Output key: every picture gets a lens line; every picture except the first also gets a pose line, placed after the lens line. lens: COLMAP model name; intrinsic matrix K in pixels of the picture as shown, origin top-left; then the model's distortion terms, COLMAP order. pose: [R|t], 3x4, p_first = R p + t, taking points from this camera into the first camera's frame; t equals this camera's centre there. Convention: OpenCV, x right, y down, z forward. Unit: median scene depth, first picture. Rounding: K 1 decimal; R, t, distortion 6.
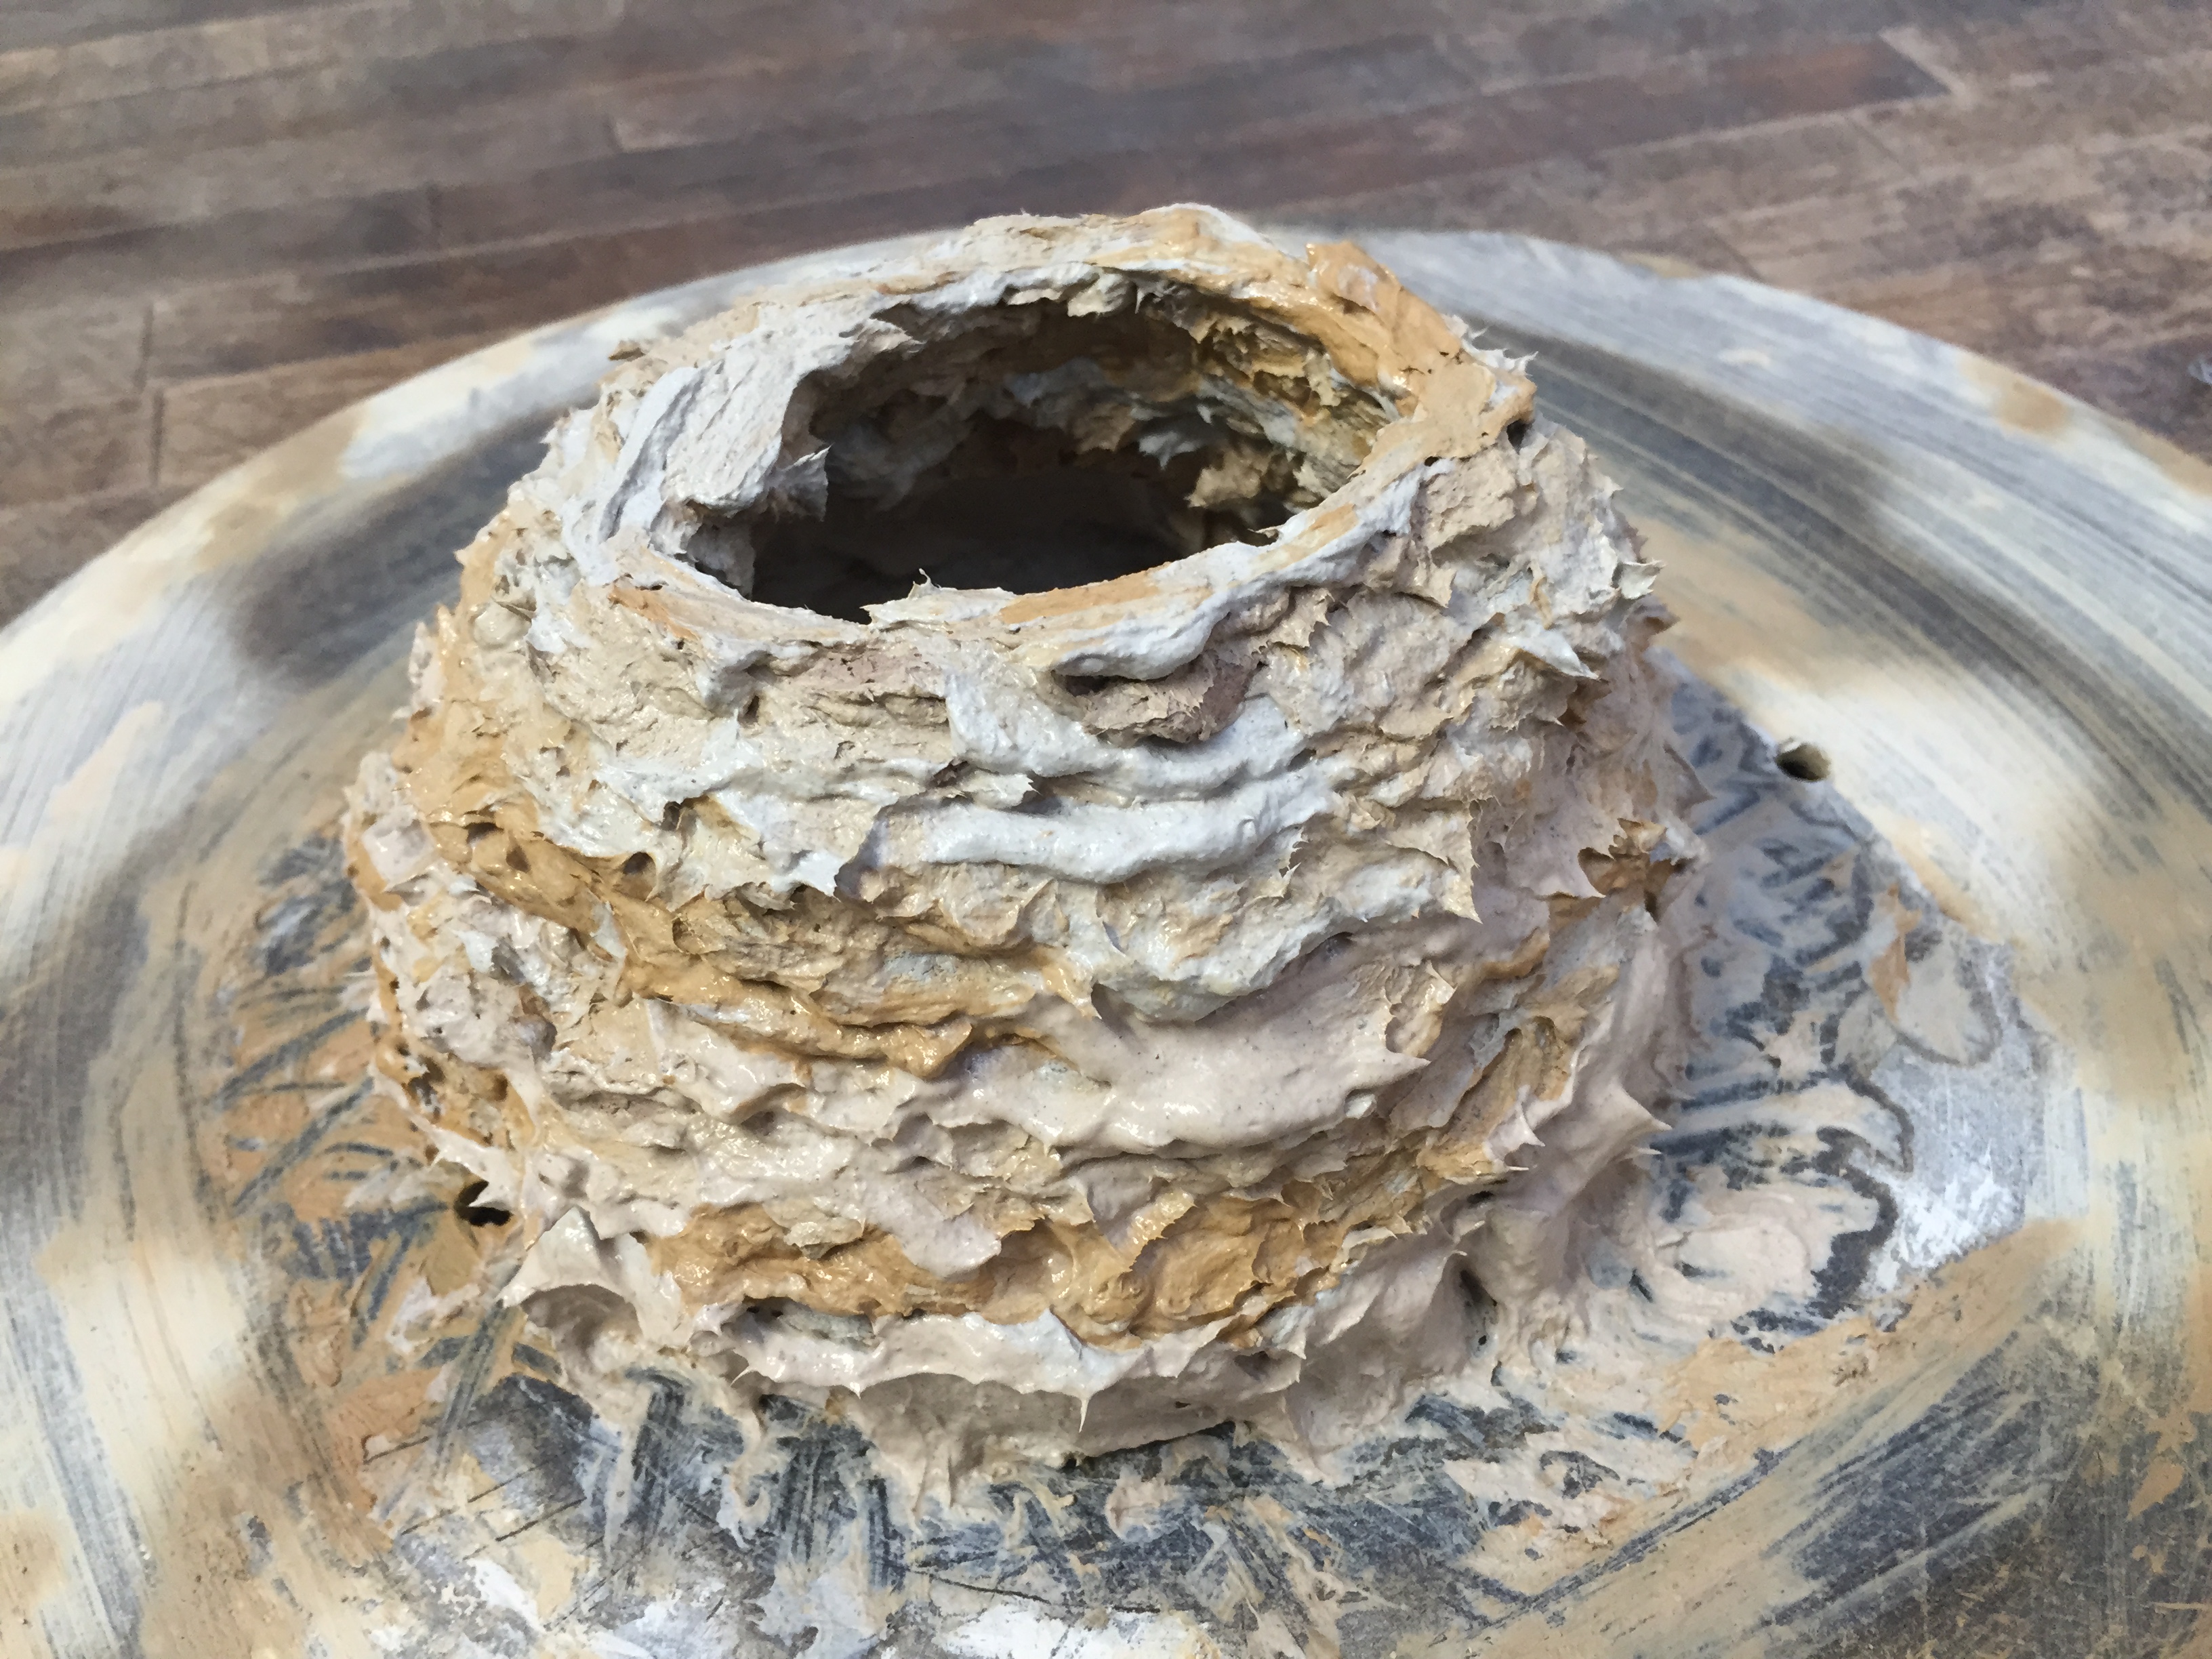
lens RADIAL K [[1877.9, 0, 1110.4], [0, 1877.9, 811.4], [0, 0, 1]] dist [0.066668, -0.111326]
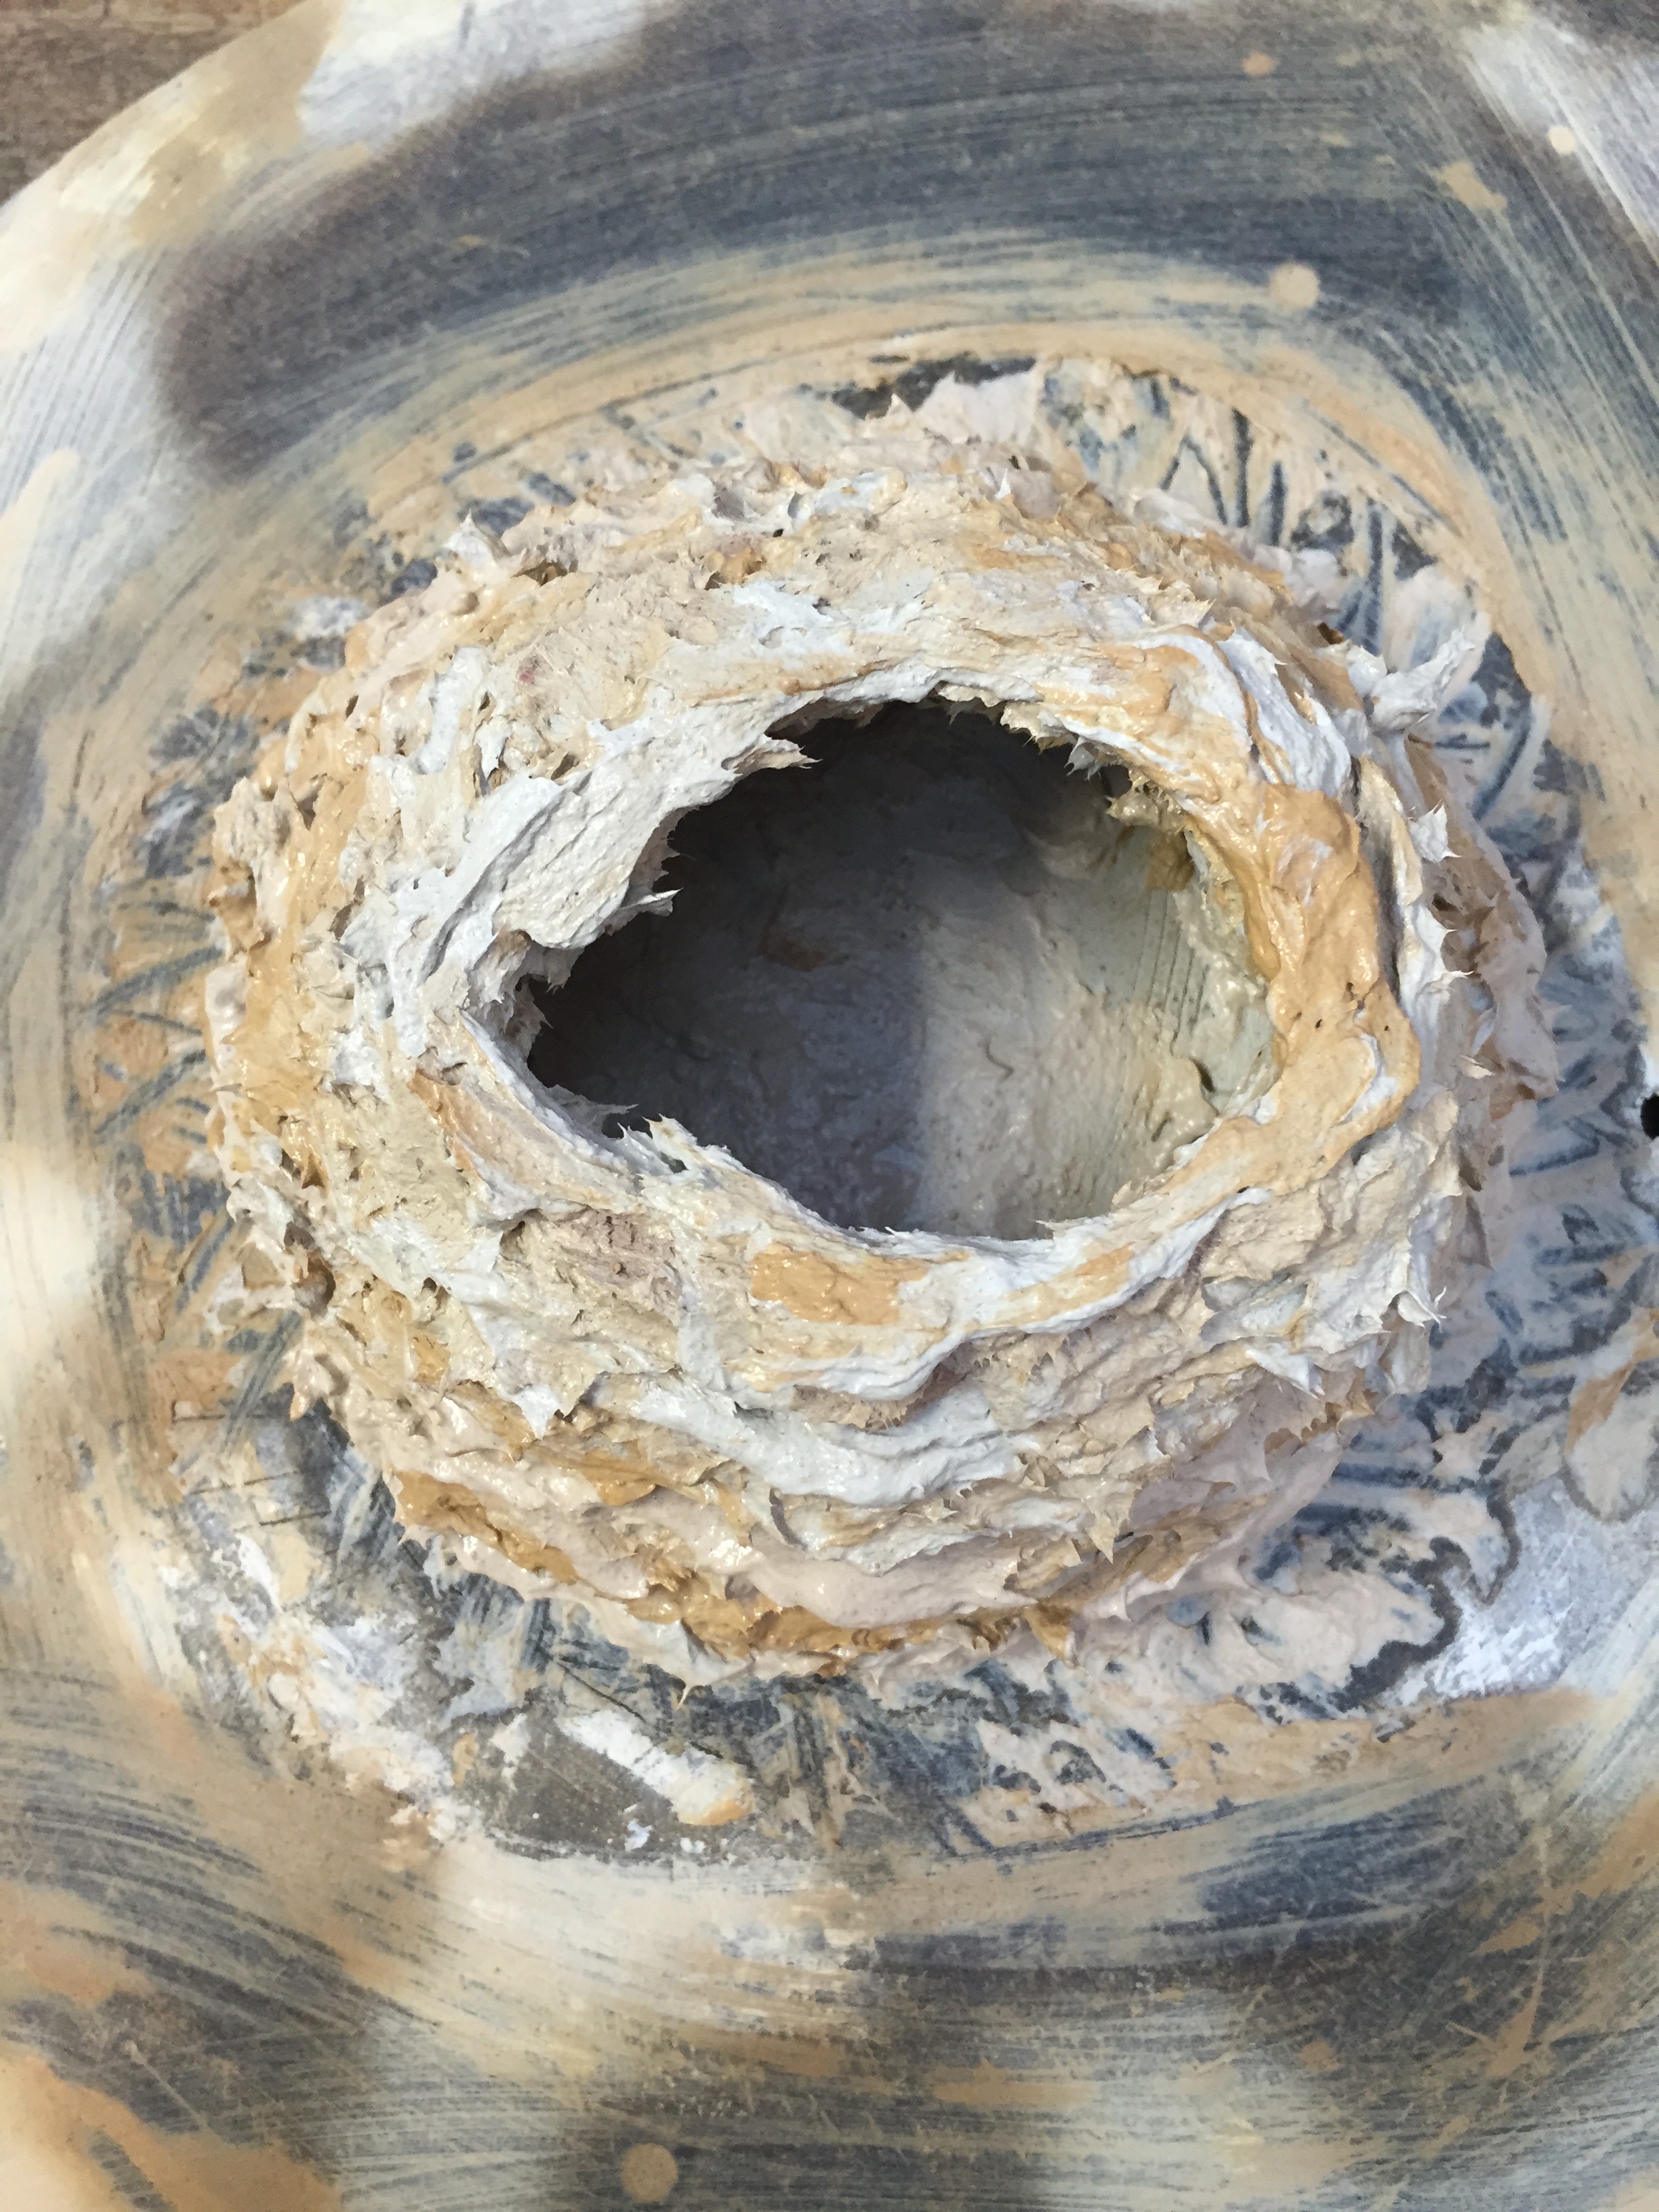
lens RADIAL K [[1877.9, 0, 828.1], [0, 1877.9, 1116.5], [0, 0, 1]] dist [0.066668, -0.111326]
pose [[0.944434, 0.327771, -0.024713, -0.017047], [-0.253588, 0.774389, 0.579668, -0.650739], [0.209136, -0.541191, 0.814478, 0.177382]]
